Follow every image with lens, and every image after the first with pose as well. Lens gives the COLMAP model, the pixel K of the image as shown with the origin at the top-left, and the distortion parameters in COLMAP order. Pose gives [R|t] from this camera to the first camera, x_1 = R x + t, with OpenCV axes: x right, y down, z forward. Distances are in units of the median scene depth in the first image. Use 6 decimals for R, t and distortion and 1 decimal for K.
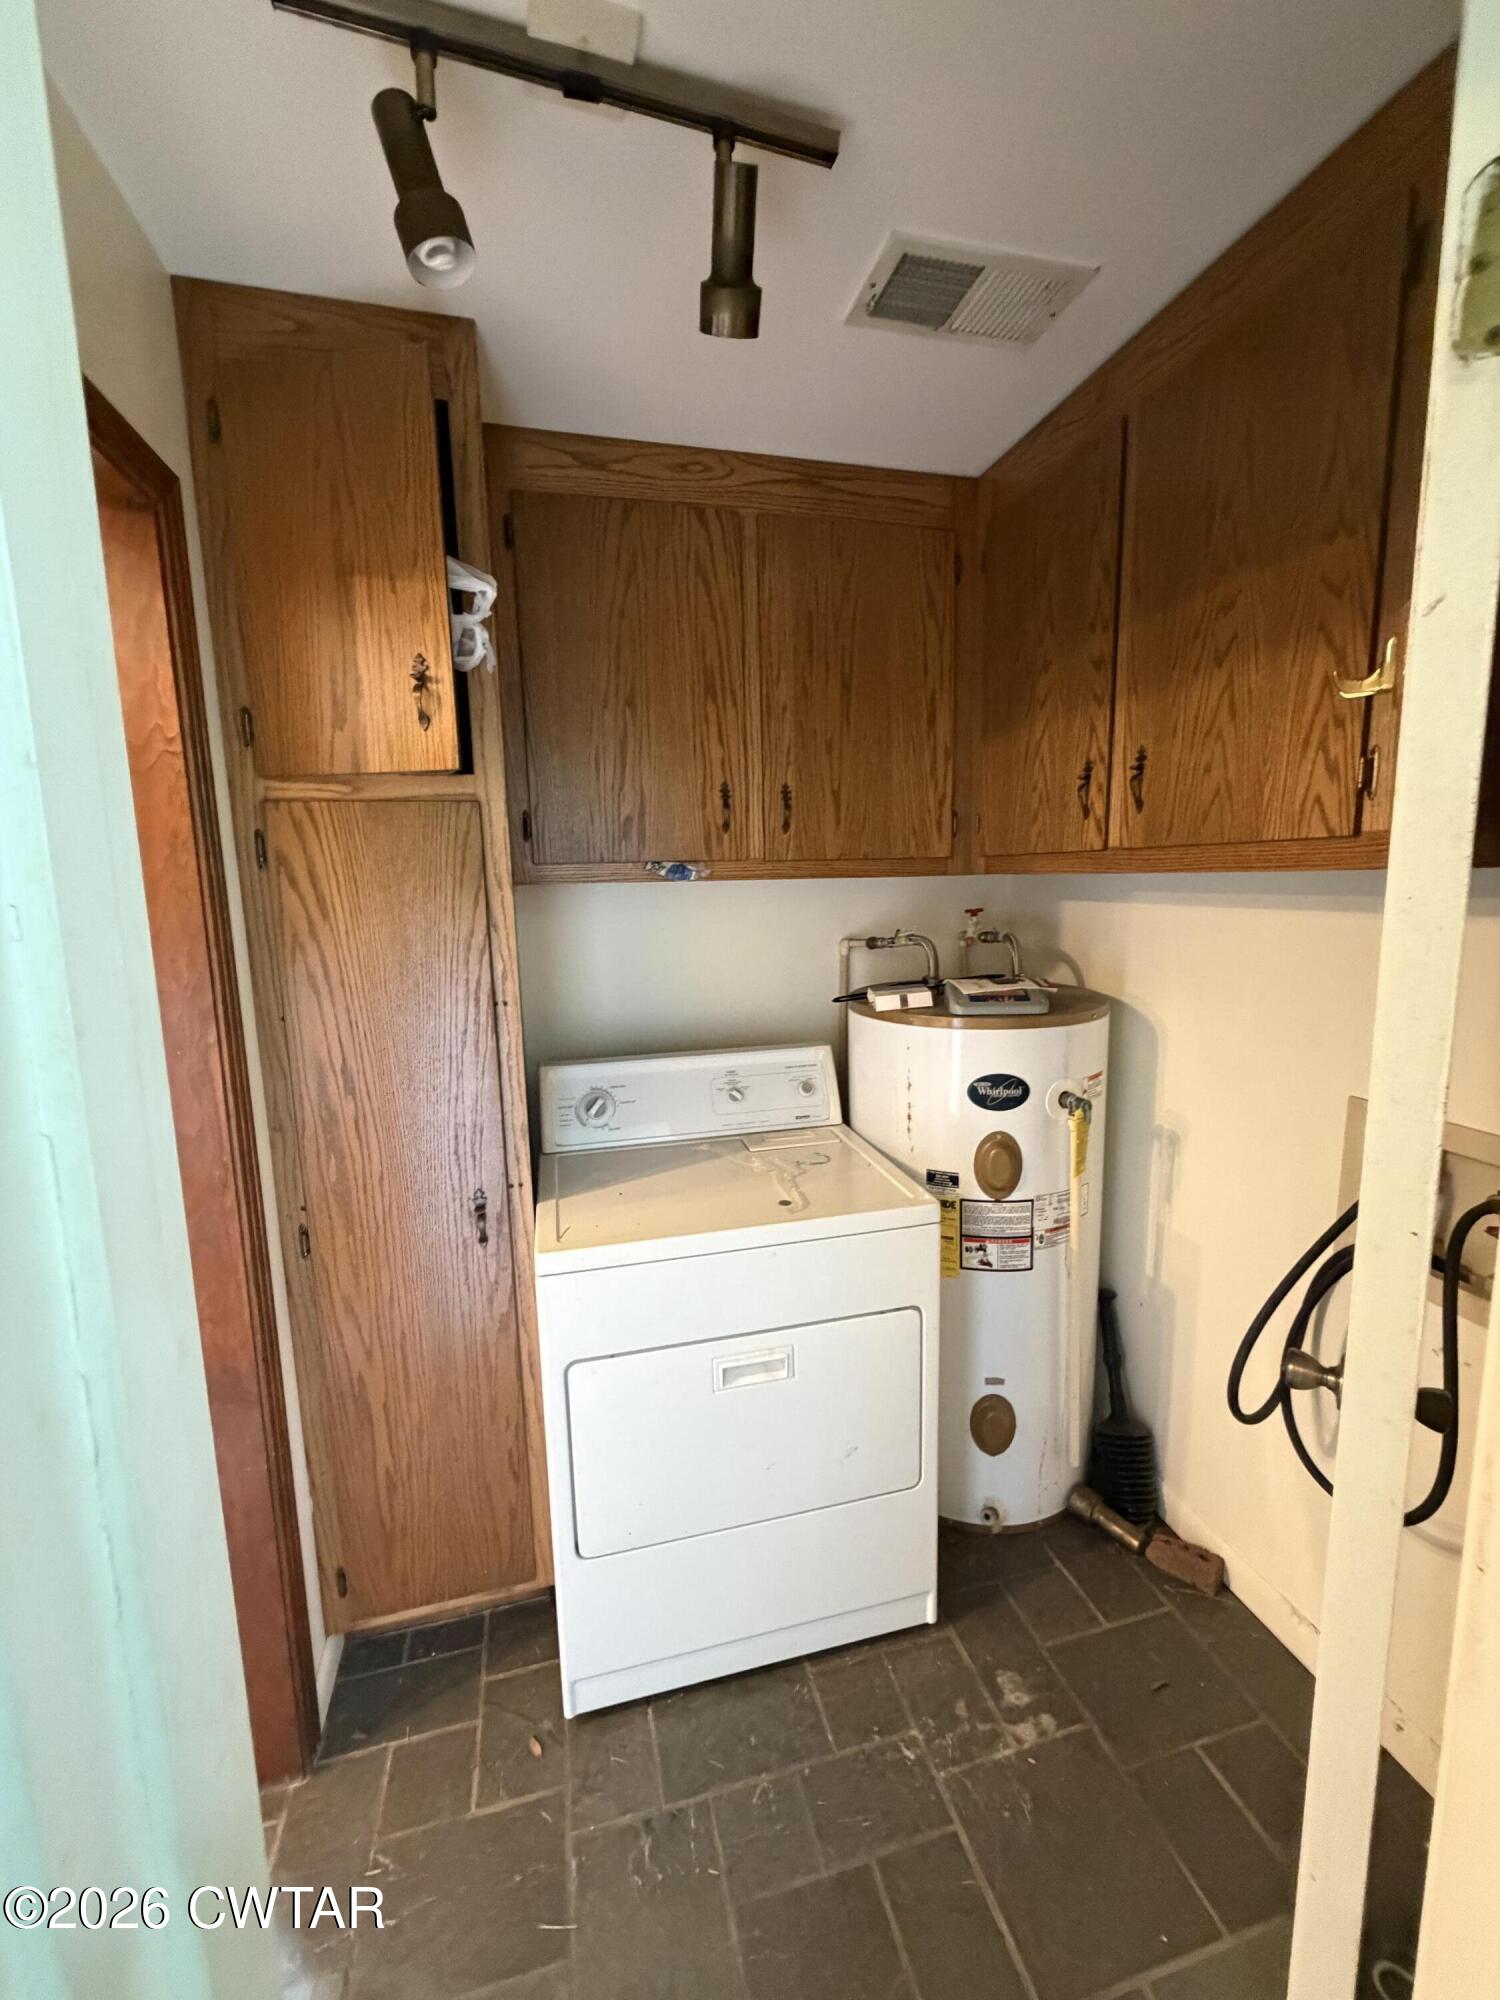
lens RADIAL K [[794.5, 0, 748.3], [0, 794.5, 992.9], [0, 0, 1]] dist [-0.000540, -0.000388]
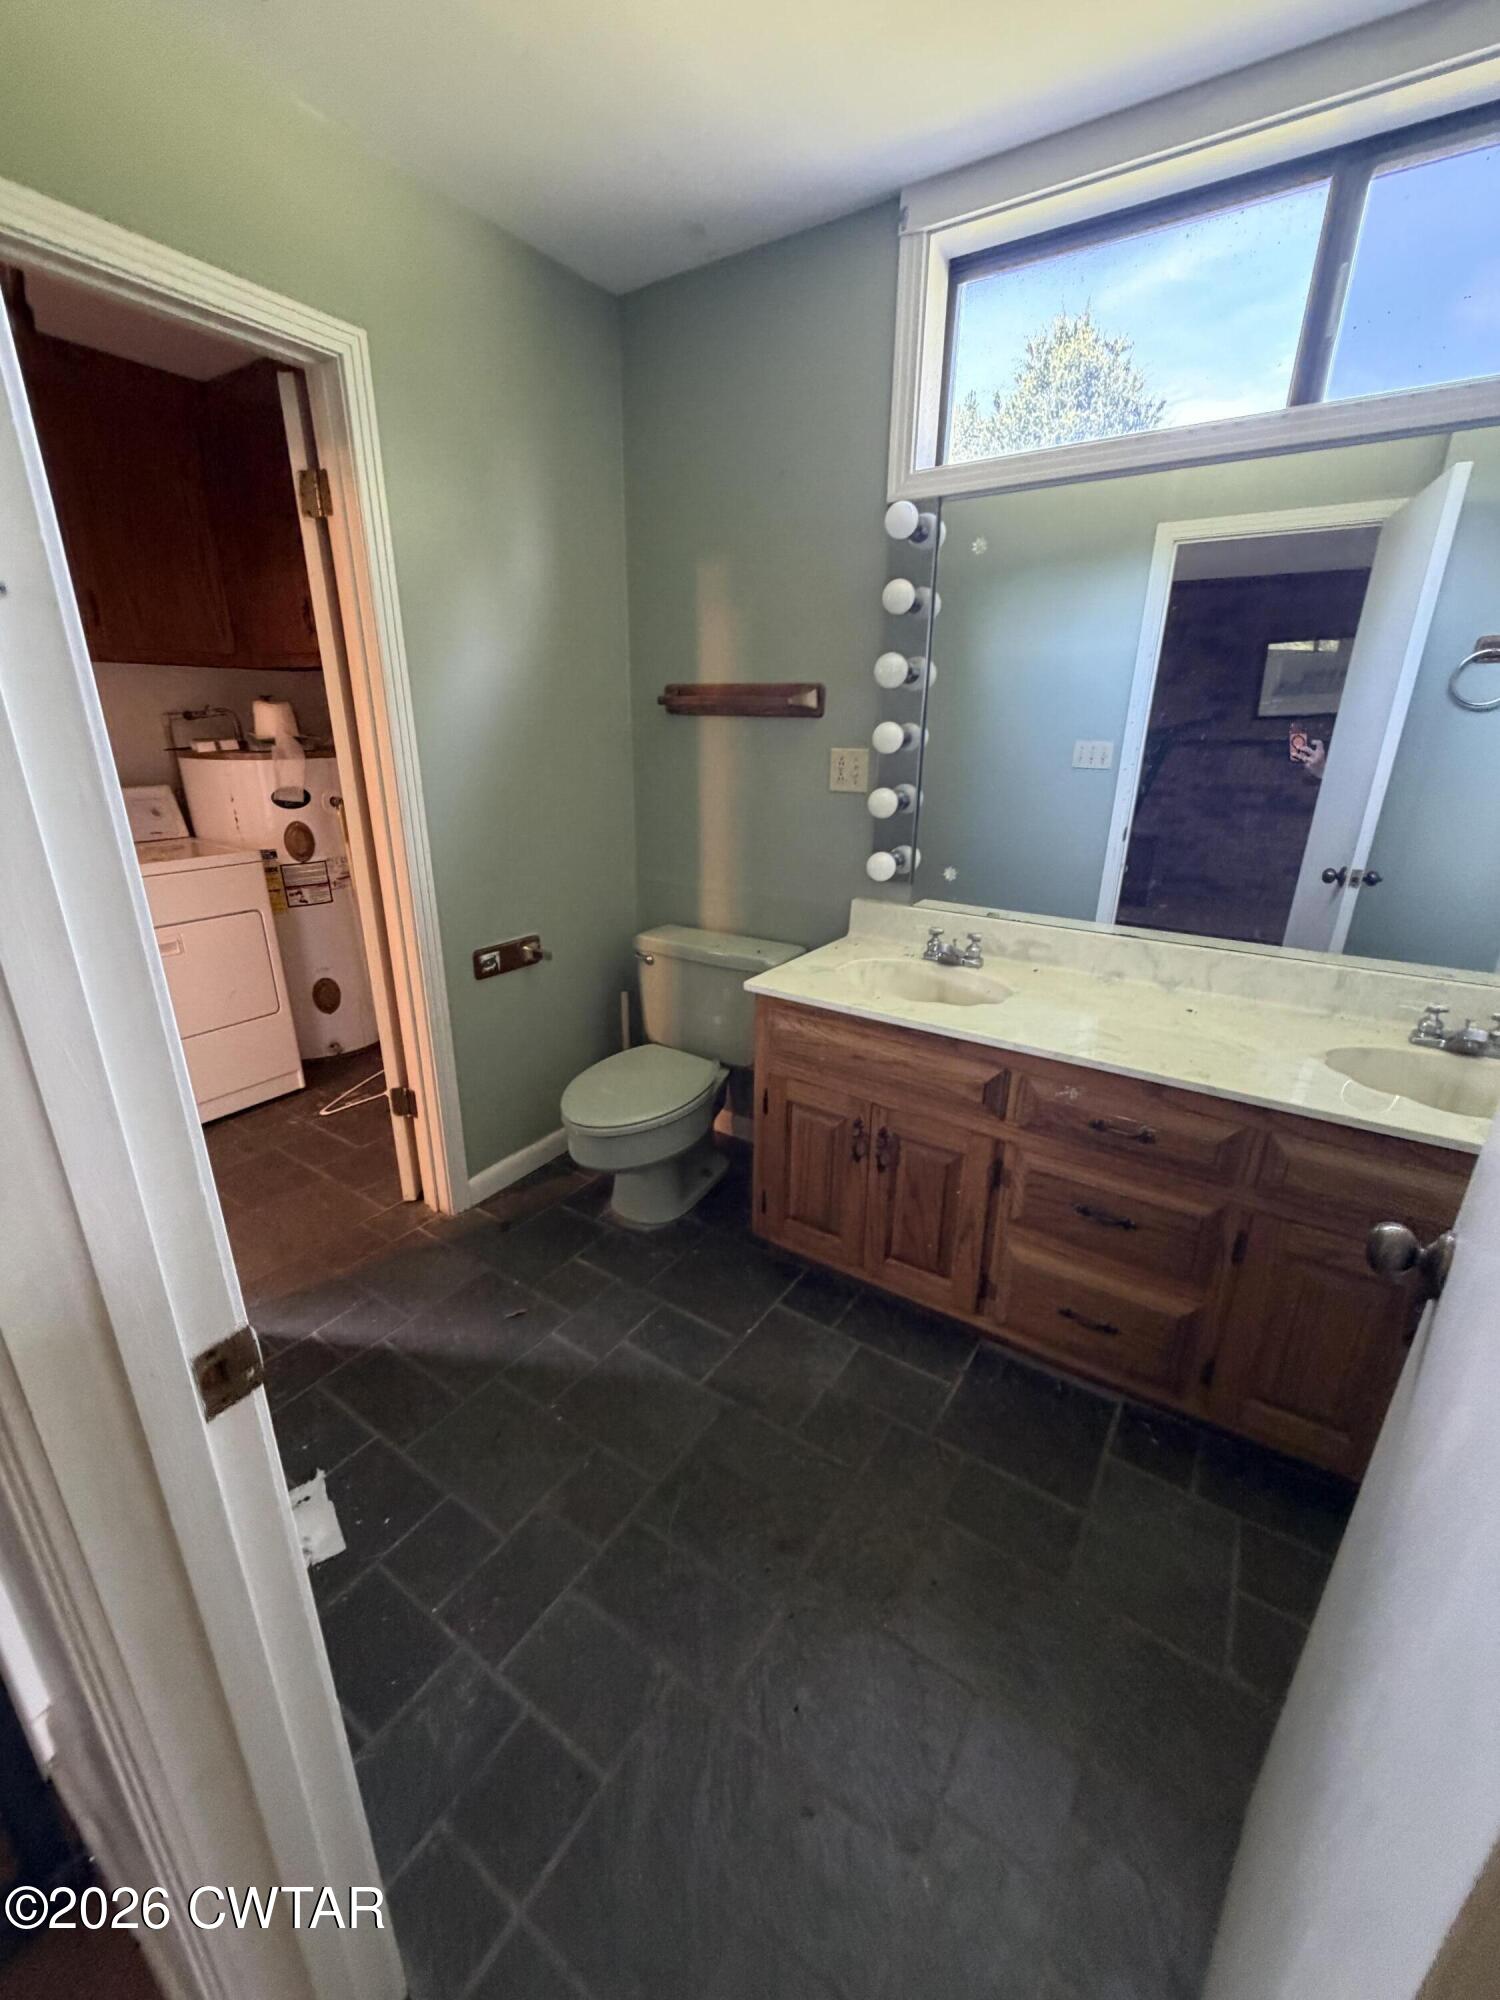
lens RADIAL K [[794.5, 0, 748.5], [0, 794.5, 999.4], [0, 0, 1]] dist [-0.000540, -0.000388]
pose [[0.742791, -0.188642, 0.642398, -0.136013], [0.073855, 0.976717, 0.201419, 0.271793], [-0.665437, -0.102168, 0.739429, -0.961464]]
